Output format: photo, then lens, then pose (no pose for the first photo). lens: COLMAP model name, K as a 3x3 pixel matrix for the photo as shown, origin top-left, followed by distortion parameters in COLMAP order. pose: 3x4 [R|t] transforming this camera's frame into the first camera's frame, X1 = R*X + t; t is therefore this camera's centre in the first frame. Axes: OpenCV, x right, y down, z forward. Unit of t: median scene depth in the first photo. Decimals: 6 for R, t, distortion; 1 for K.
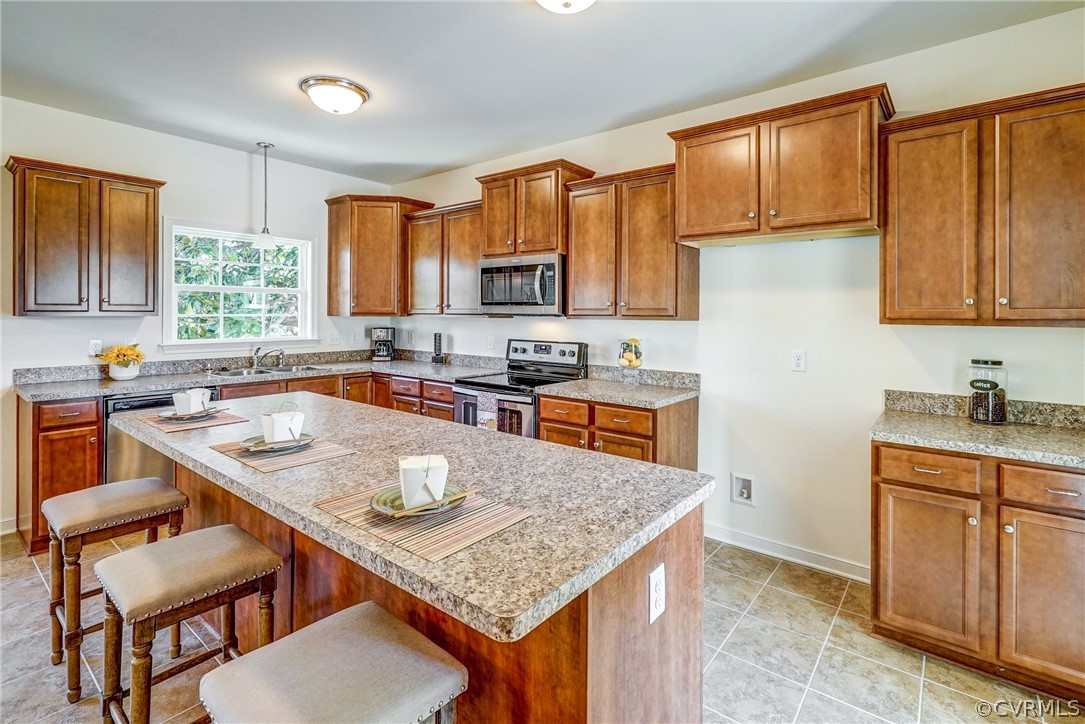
lens RADIAL K [[517.2, 0, 543.2], [0, 517.2, 306.3], [0, 0, 1]] dist [0.002233, -0.002896]
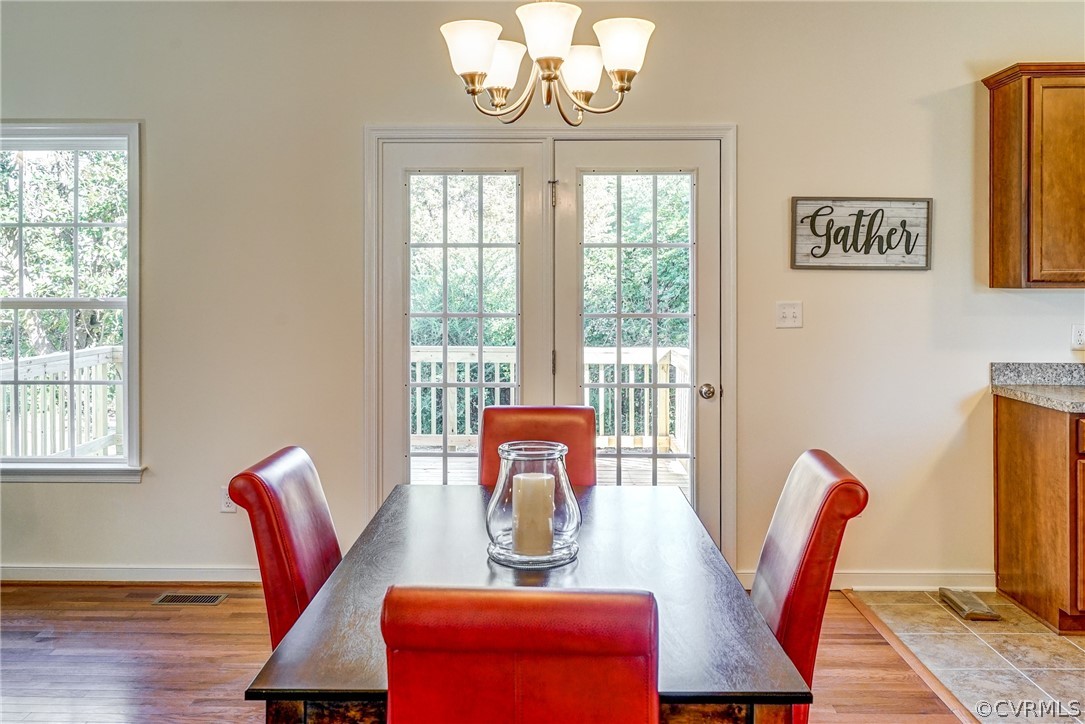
lens RADIAL K [[946.5, 0, 561.9], [0, 946.5, 279.3], [0, 0, 1]] dist [0.012434, -0.019988]
pose [[0.614790, -0.007818, -0.788652, -0.371598], [0.011284, 0.999936, -0.001116, 0.002666], [0.788610, -0.008213, 0.614838, -0.274238]]
